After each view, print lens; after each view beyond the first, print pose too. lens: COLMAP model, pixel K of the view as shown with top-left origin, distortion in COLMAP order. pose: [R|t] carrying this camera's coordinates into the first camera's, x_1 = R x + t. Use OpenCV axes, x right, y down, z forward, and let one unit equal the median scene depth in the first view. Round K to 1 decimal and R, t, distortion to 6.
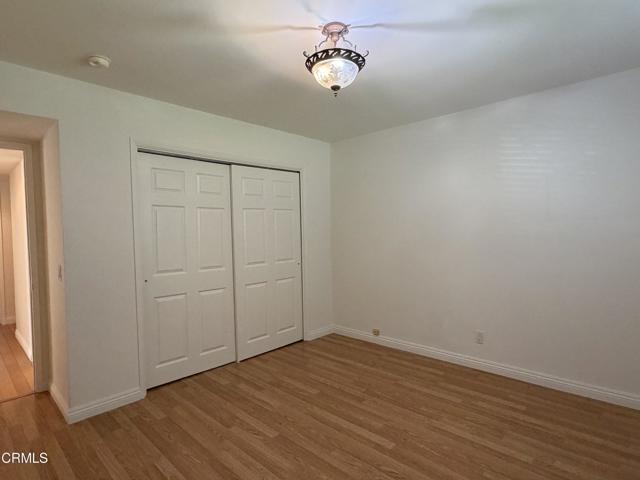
lens RADIAL K [[346.3, 0, 320.0], [0, 346.3, 240.0], [0, 0, 1]] dist [0.003050, -0.000253]
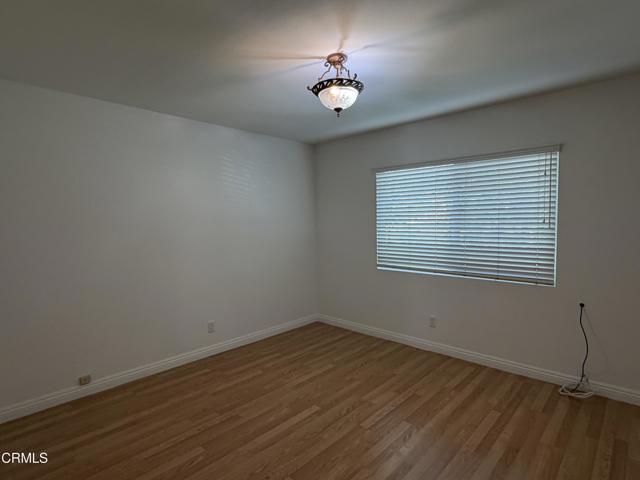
lens RADIAL K [[346.3, 0, 320.0], [0, 346.3, 240.0], [0, 0, 1]] dist [0.003050, -0.000253]
pose [[-0.002892, -0.038325, 0.999261, -0.793383], [0.041234, 0.998411, 0.038412, -0.037698], [-0.999145, 0.041315, -0.001307, 0.762123]]
